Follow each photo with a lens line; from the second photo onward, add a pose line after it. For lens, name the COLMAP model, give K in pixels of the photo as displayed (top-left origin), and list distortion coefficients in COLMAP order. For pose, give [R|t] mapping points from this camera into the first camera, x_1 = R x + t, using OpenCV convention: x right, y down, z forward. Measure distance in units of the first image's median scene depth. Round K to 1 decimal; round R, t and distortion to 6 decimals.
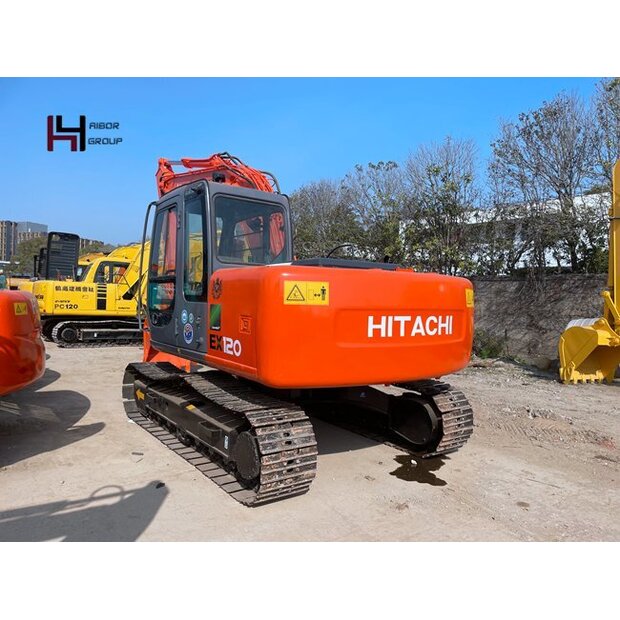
lens RADIAL K [[471.9, 0, 309.0], [0, 471.9, 316.1], [0, 0, 1]] dist [0.099946, -0.144672]
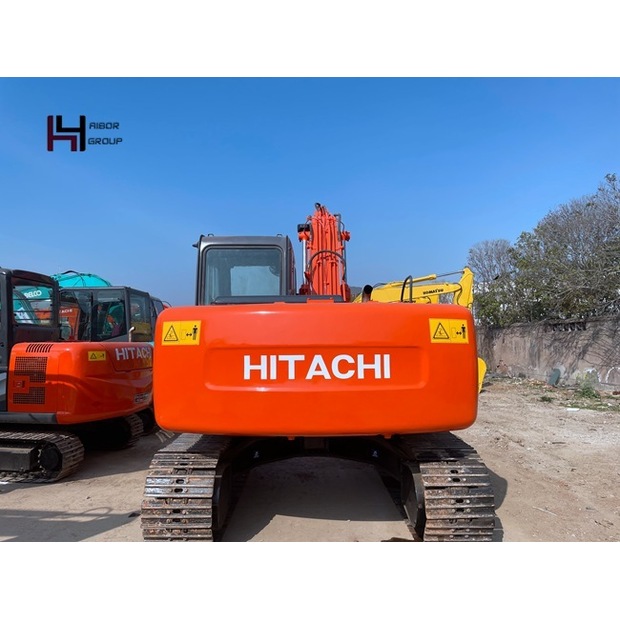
lens RADIAL K [[472.5, 0, 305.2], [0, 472.5, 307.9], [0, 0, 1]] dist [0.093444, -0.131472]
pose [[0.801518, -0.076628, -0.593041, 0.644040], [0.005447, 0.992650, -0.120900, 0.016615], [0.597946, 0.093673, 0.796044, 0.292872]]
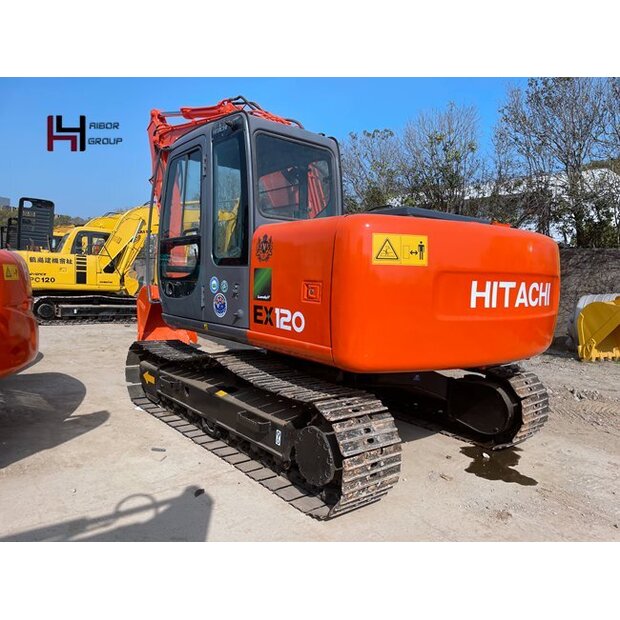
lens RADIAL K [[471.9, 0, 309.0], [0, 471.9, 316.1], [0, 0, 1]] dist [0.099946, -0.144672]
pose [[0.998468, 0.000313, 0.055336, -0.159711], [-0.002813, 0.998979, 0.045100, 0.019879], [-0.055265, -0.045186, 0.997449, 0.189169]]
